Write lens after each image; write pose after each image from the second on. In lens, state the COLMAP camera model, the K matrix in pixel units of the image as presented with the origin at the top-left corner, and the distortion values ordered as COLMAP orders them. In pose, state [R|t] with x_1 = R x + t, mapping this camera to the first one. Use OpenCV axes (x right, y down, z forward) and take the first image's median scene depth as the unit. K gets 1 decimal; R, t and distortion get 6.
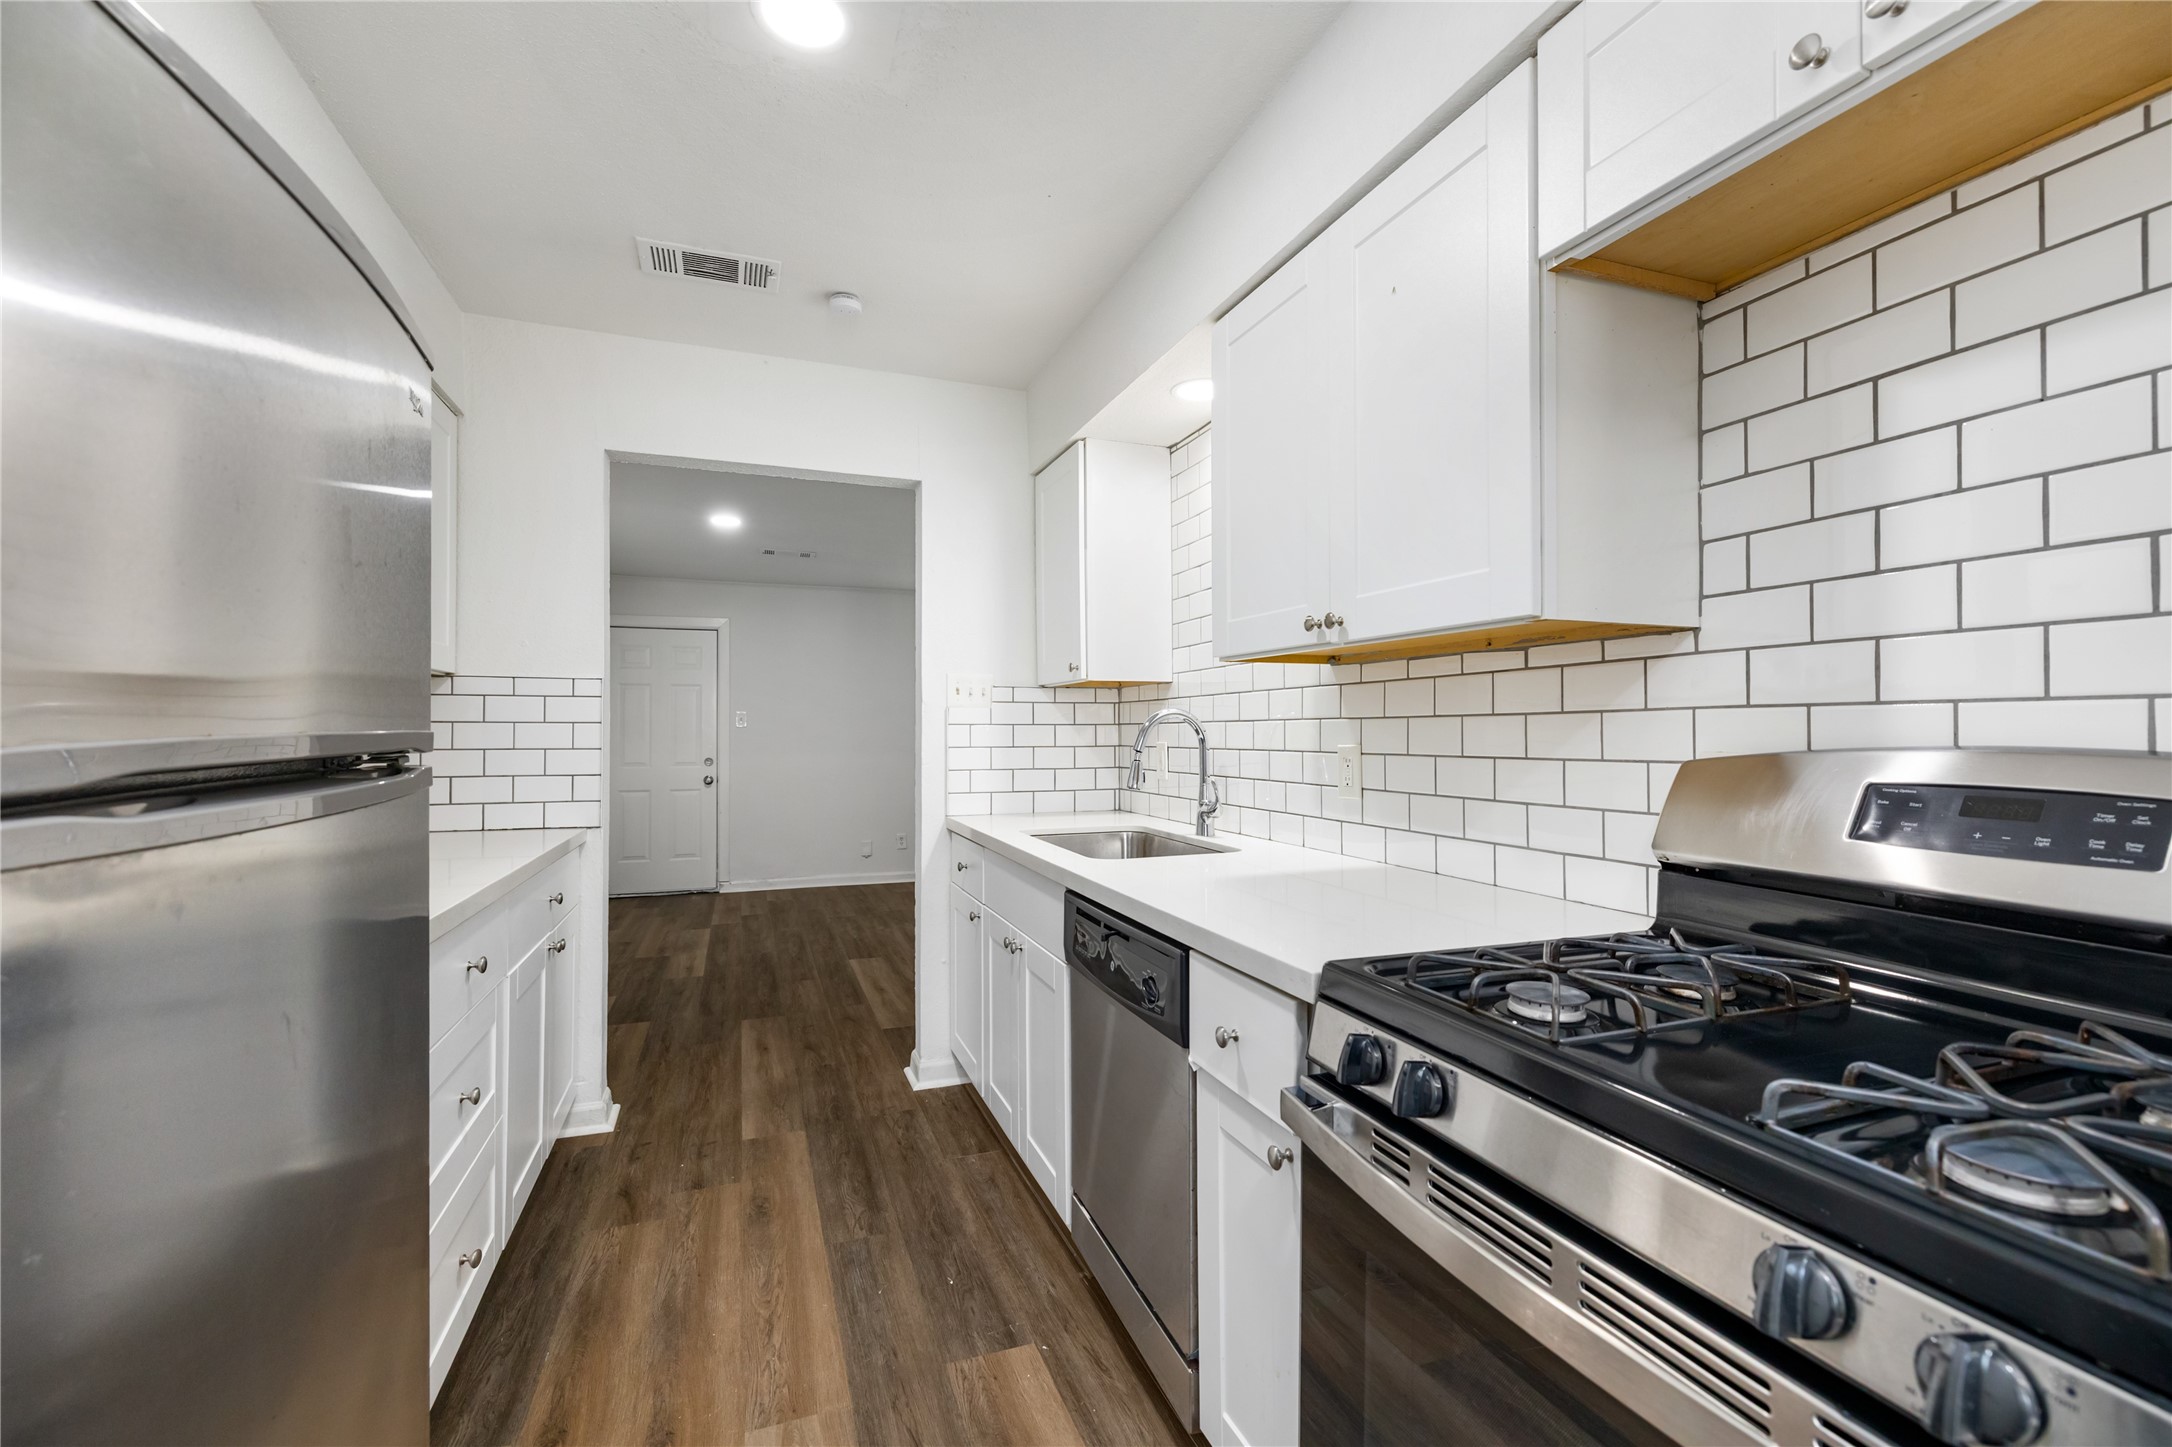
lens RADIAL K [[916.9, 0, 1086.0], [0, 916.9, 723.5], [0, 0, 1]] dist [0.001093, -0.000099]
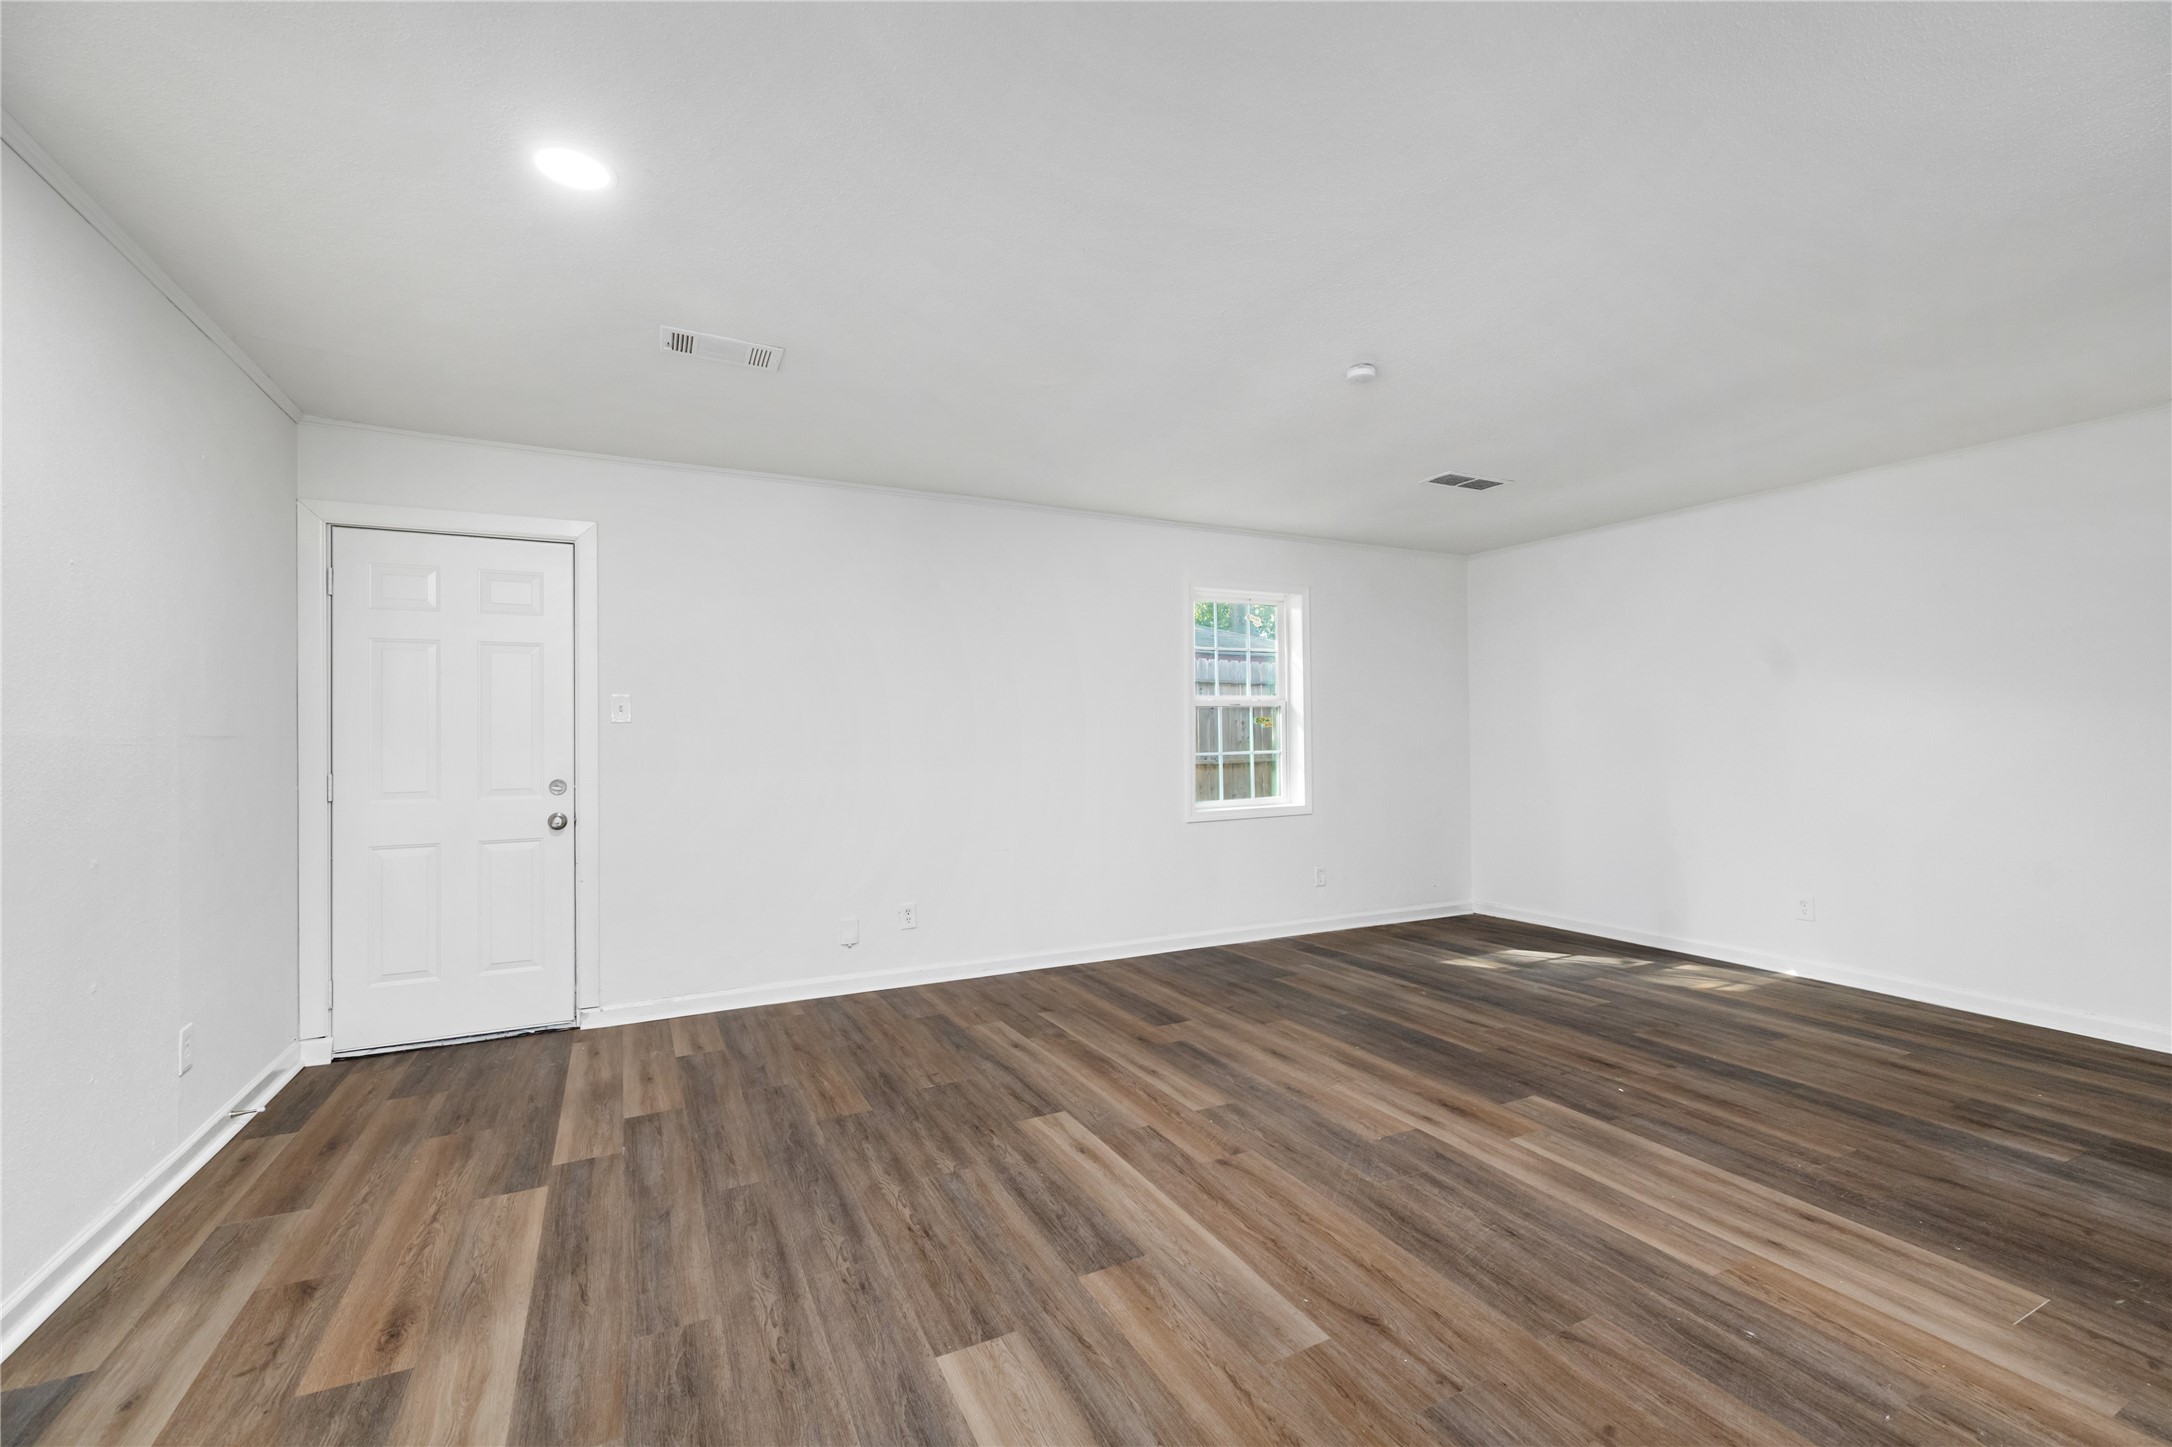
lens RADIAL K [[927.7, 0, 1097.3], [0, 927.7, 733.4], [0, 0, 1]] dist [0.000353, -0.000209]
pose [[0.993419, 0.000419, 0.114538, -0.235859], [-0.001919, 0.999914, 0.012991, 0.003442], [-0.114523, -0.013125, 0.993334, 0.626764]]
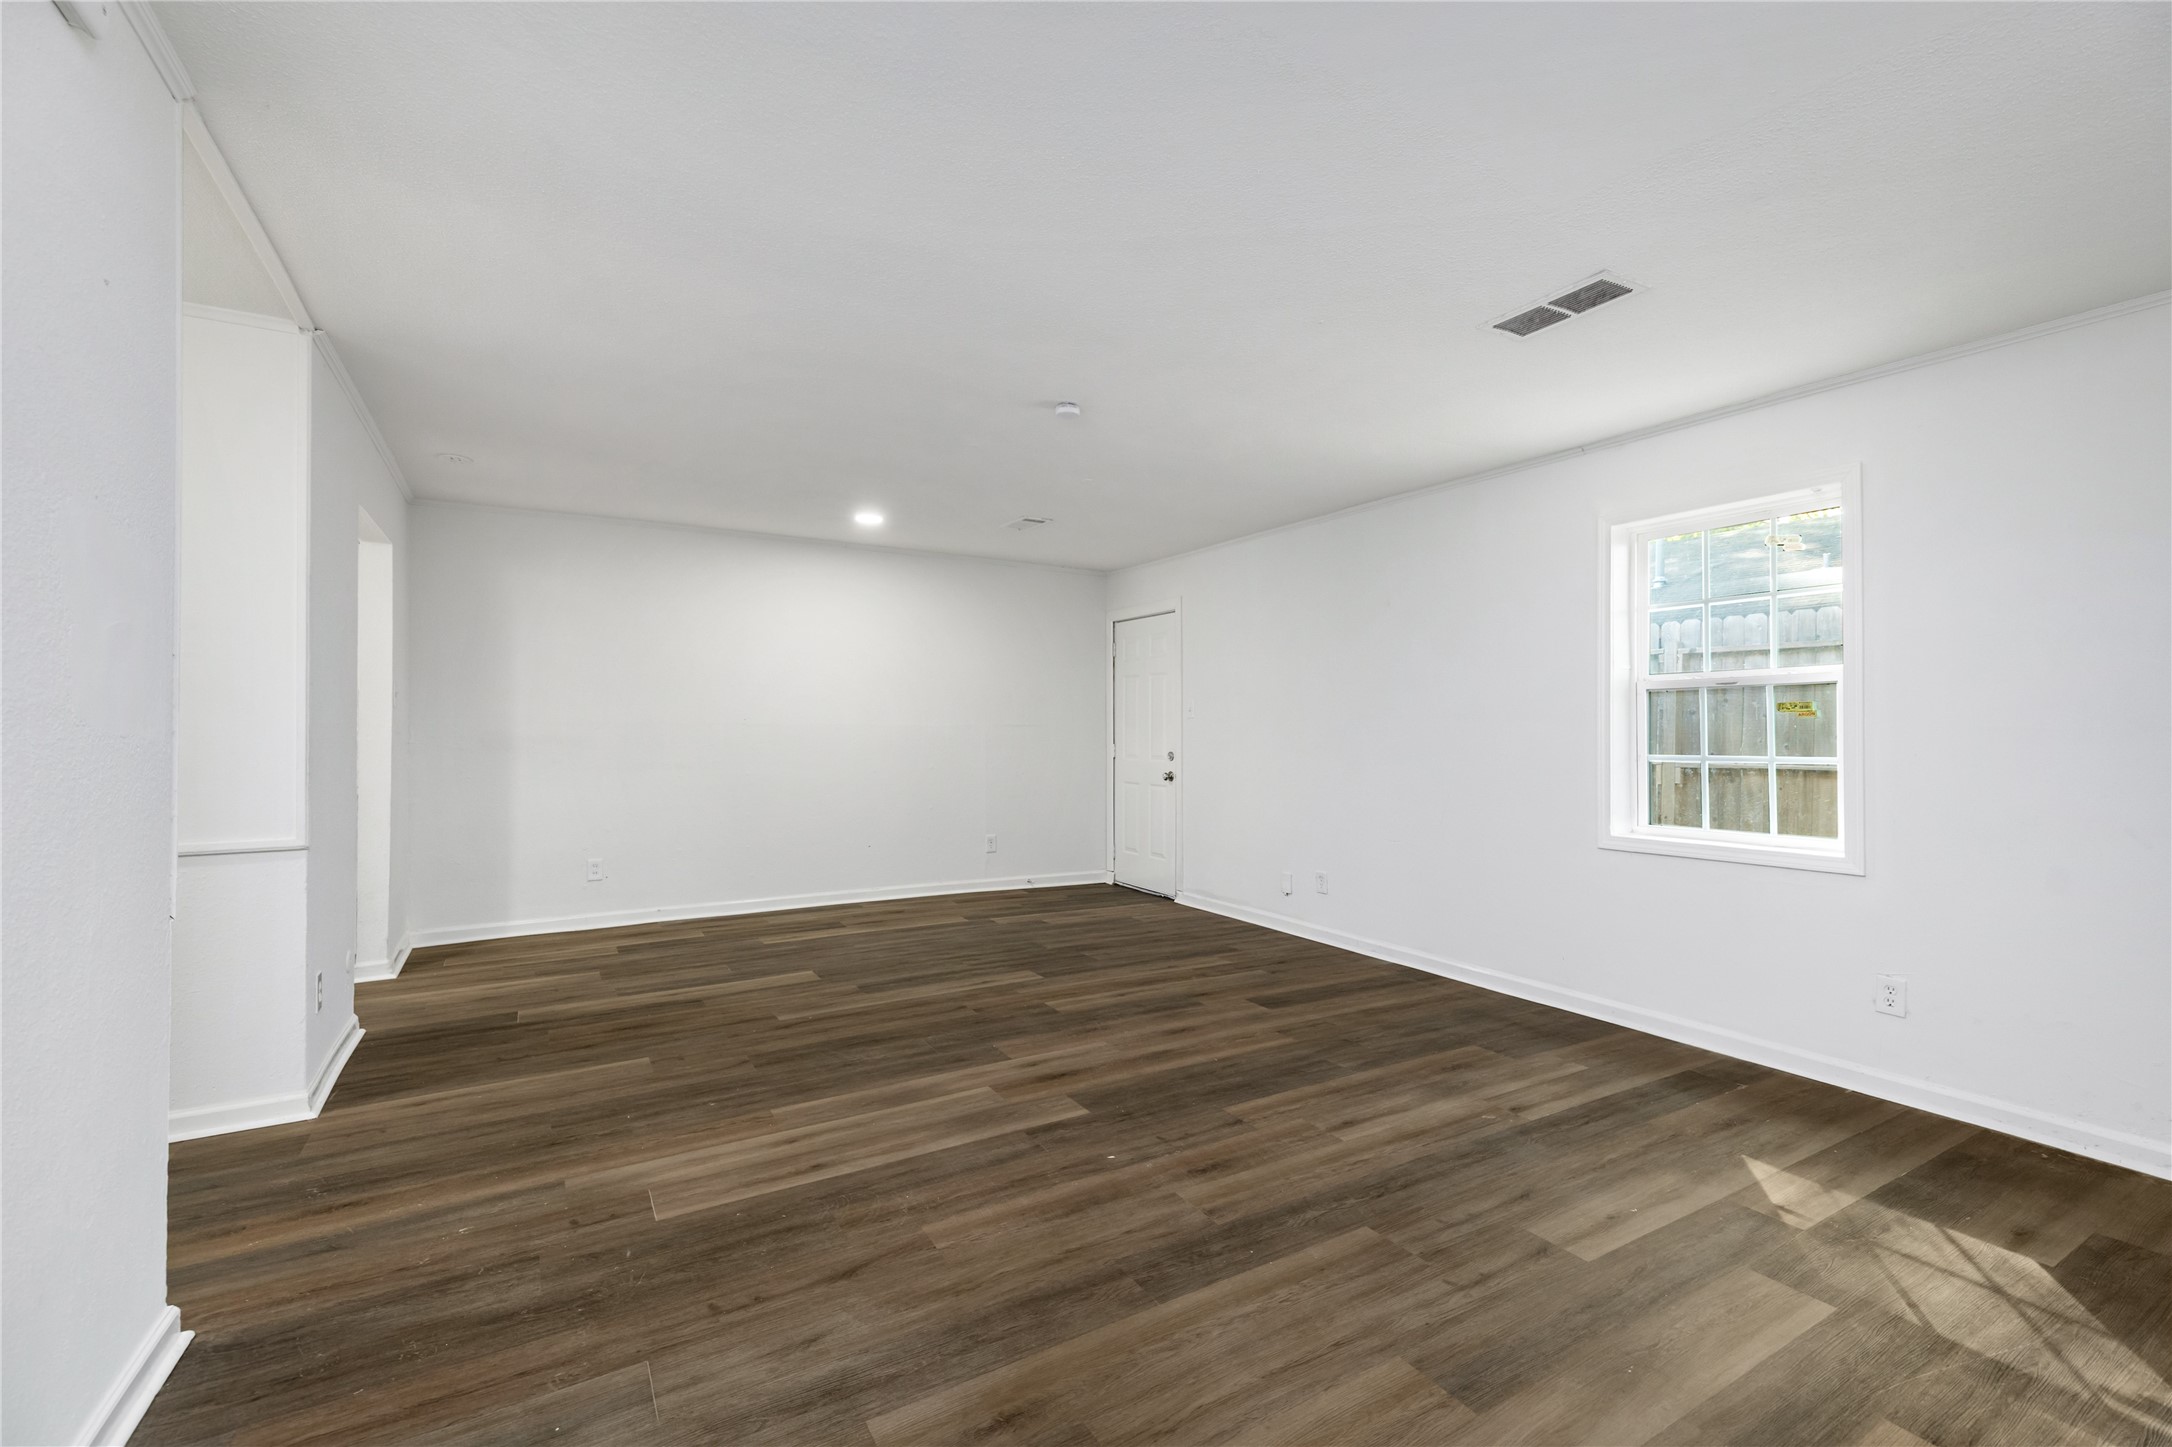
lens RADIAL K [[921.2, 0, 1062.0], [0, 921.2, 721.4], [0, 0, 1]] dist [-0.000783, -0.000207]
pose [[0.158240, 0.000141, -0.987401, 0.696206], [0.009017, 0.999958, 0.001587, 0.006514], [0.987359, -0.009155, 0.158233, 1.100610]]
